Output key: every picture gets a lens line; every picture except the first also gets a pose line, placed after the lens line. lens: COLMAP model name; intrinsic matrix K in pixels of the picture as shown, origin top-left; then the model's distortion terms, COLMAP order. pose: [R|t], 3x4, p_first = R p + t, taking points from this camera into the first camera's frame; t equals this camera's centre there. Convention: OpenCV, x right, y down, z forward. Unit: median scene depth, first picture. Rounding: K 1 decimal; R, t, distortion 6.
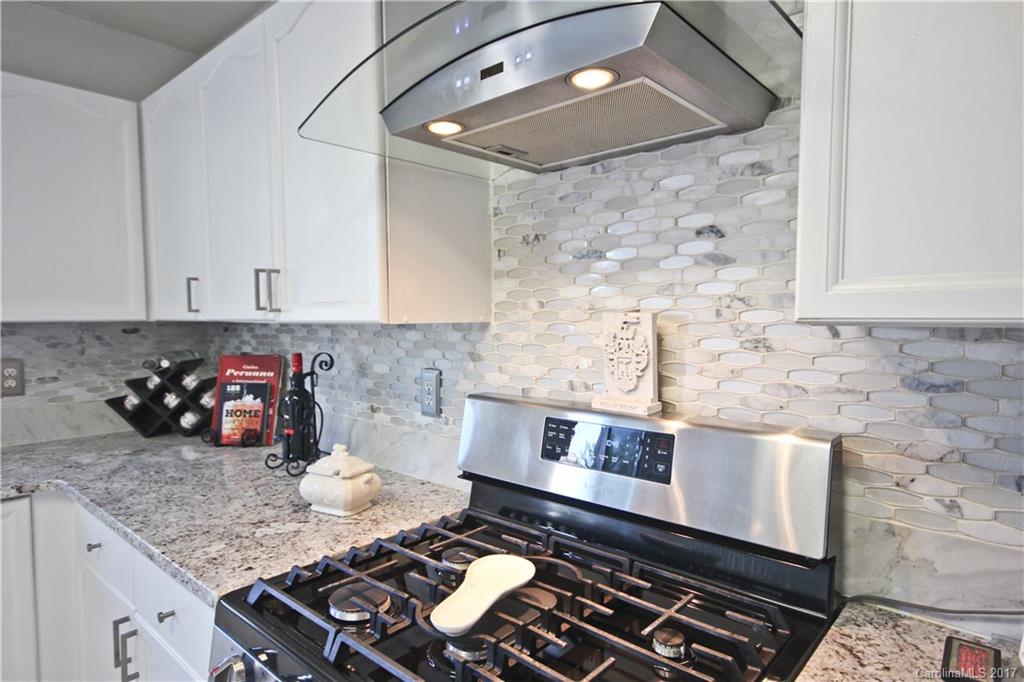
lens RADIAL K [[575.3, 0, 512.0], [0, 575.3, 341.0], [0, 0, 1]] dist [-0.001201, 0.001518]
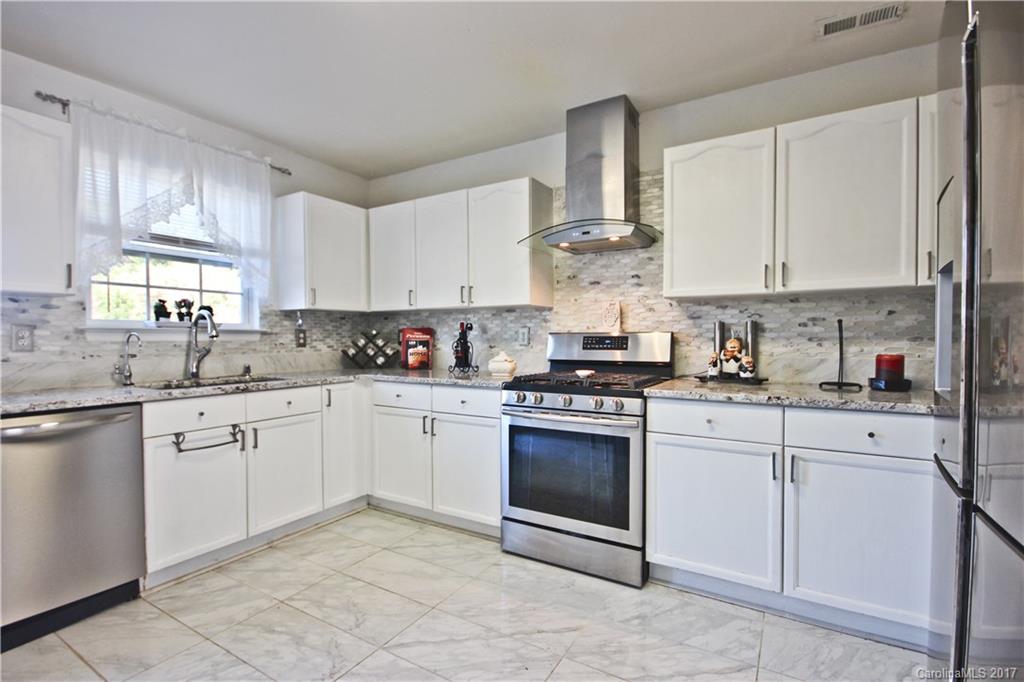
lens RADIAL K [[480.7, 0, 512.4], [0, 480.7, 345.5], [0, 0, 1]] dist [0.000008, 0.000027]
pose [[0.978655, -0.009435, 0.205293, -0.790353], [0.013764, 0.999712, -0.019671, 0.215484], [-0.205048, 0.022077, 0.978503, -1.330665]]
